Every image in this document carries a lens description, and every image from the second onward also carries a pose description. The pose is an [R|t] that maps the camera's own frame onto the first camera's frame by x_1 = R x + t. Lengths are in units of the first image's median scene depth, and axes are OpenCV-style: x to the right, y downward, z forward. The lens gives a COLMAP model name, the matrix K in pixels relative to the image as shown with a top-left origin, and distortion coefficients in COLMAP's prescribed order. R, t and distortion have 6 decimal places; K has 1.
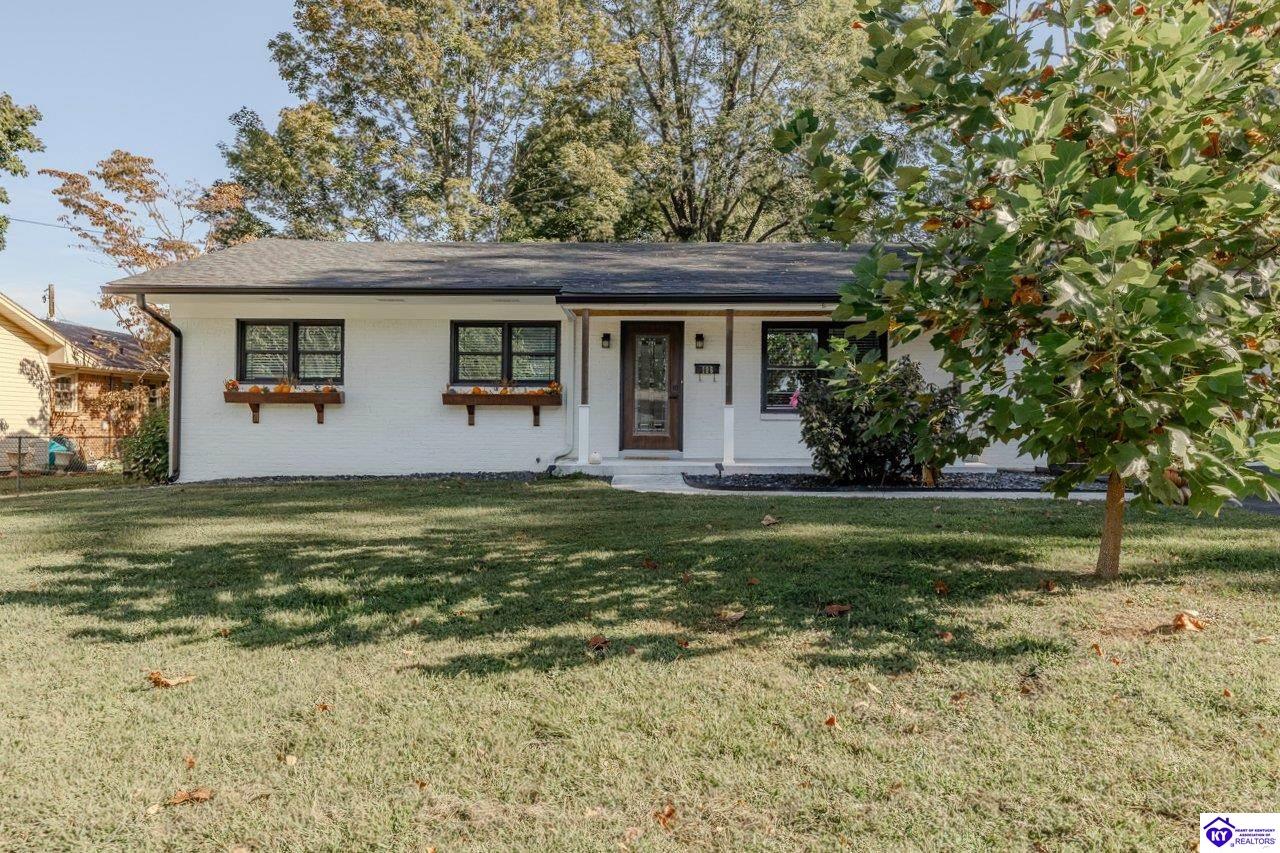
lens RADIAL K [[876.3, 0, 635.9], [0, 876.3, 430.5], [0, 0, 1]] dist [0.006363, 0.003757]
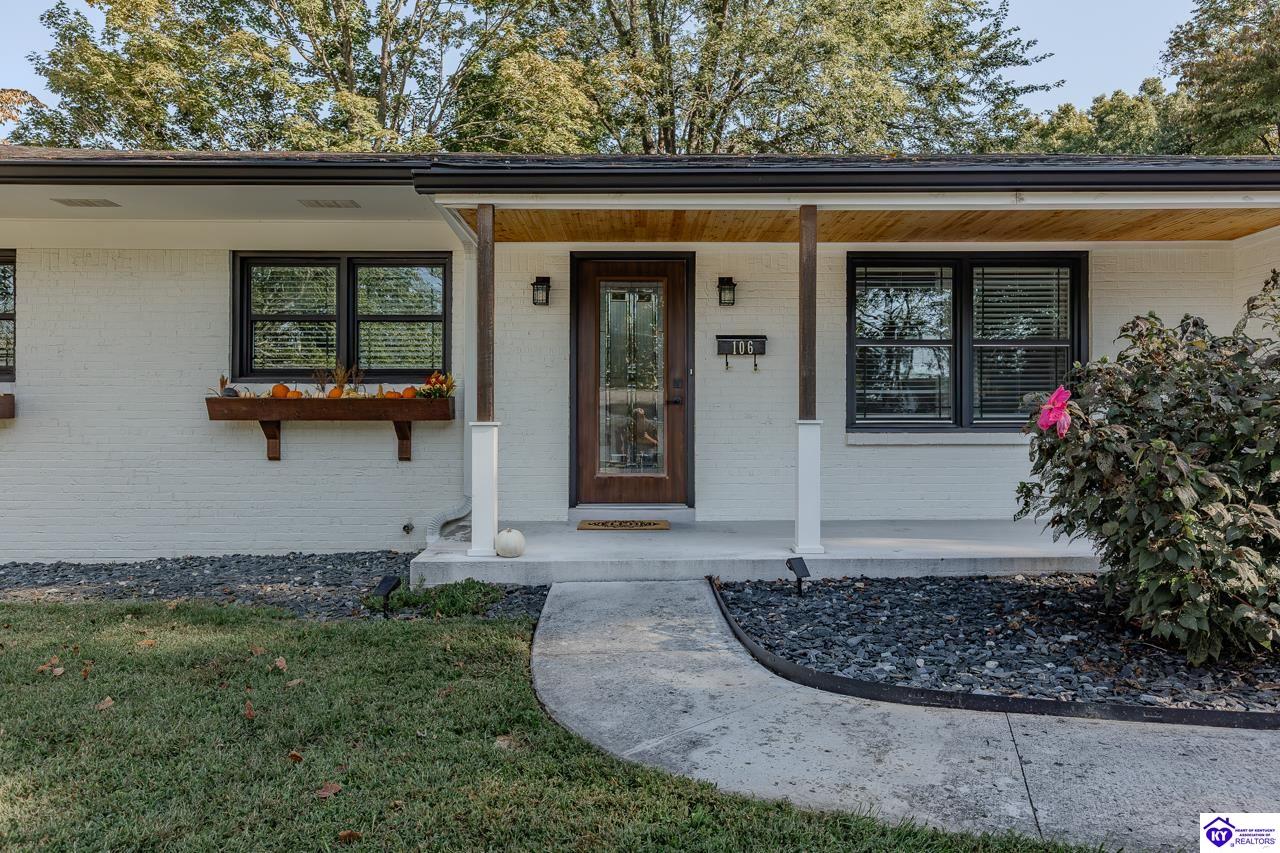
lens RADIAL K [[855.1, 0, 638.6], [0, 855.1, 428.8], [0, 0, 1]] dist [0.000914, 0.001635]
pose [[0.999236, -0.007875, 0.038285, 0.002471], [0.007803, 0.999968, 0.002023, -0.023406], [-0.038300, -0.001722, 0.999265, 0.503875]]
